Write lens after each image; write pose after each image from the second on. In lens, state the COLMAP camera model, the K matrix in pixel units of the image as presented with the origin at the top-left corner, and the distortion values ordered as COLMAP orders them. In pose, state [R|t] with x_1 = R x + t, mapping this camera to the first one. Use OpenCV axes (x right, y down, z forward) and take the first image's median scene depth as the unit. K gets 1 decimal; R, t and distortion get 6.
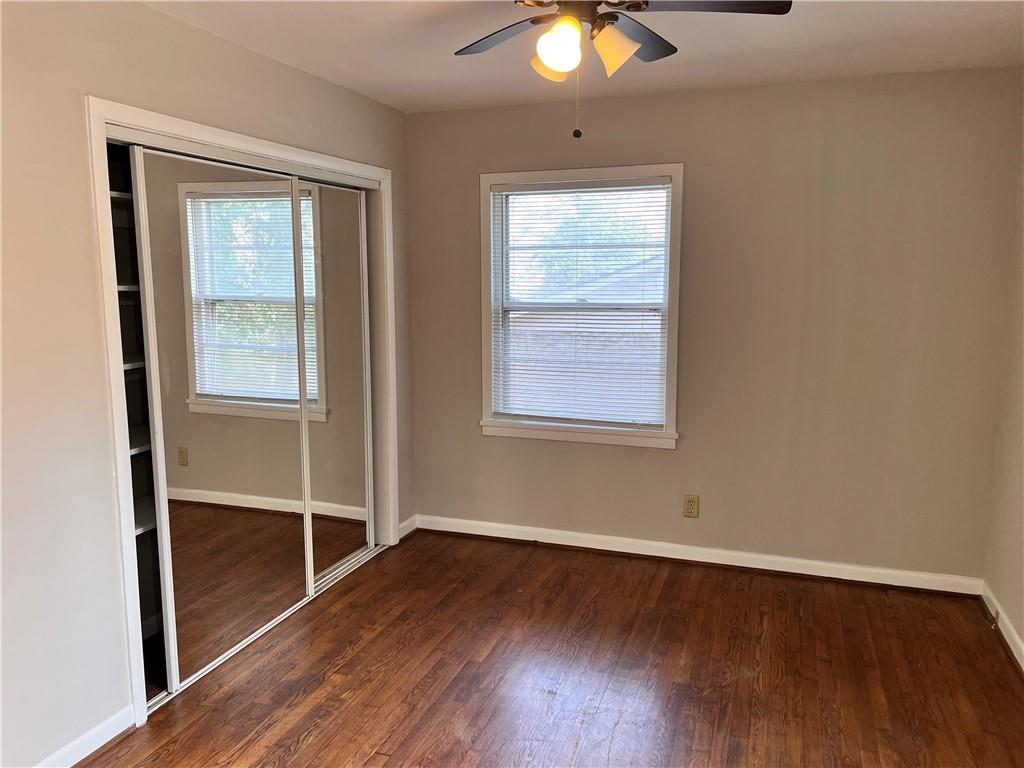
lens RADIAL K [[763.6, 0, 515.5], [0, 763.6, 380.0], [0, 0, 1]] dist [0.075573, -0.106372]
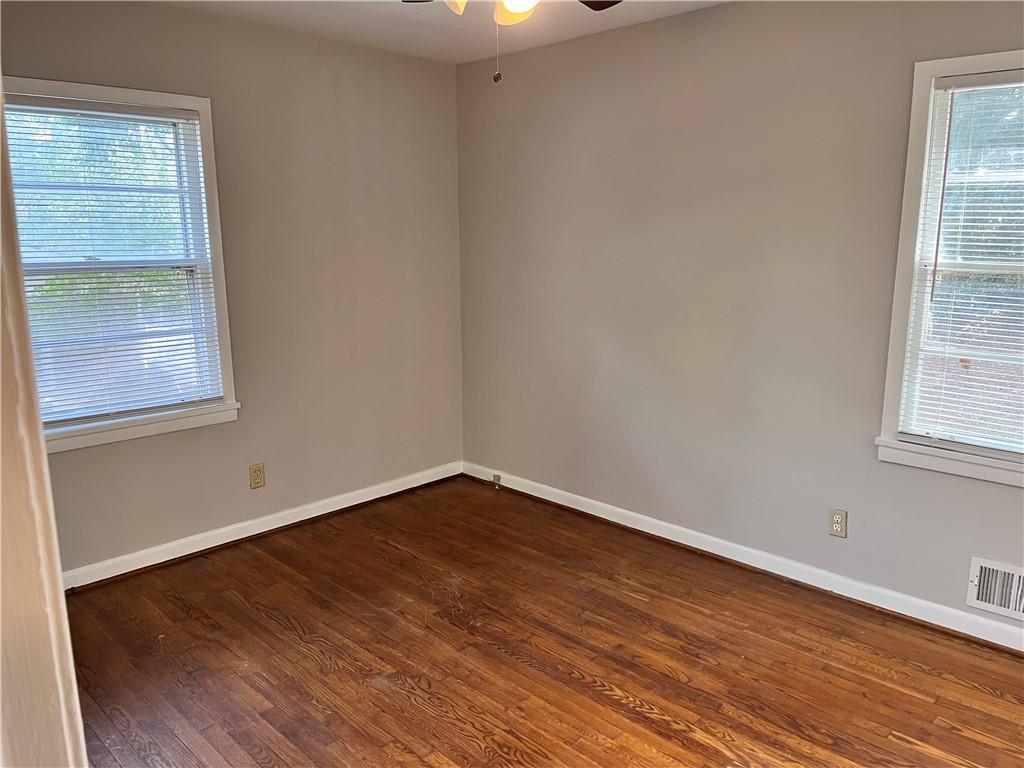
lens RADIAL K [[763.6, 0, 515.5], [0, 763.6, 380.0], [0, 0, 1]] dist [0.075573, -0.106372]
pose [[0.423738, -0.168824, 0.889913, -0.498051], [0.118181, 0.984383, 0.130473, -0.040074], [-0.898042, 0.049884, 0.437072, 0.326790]]
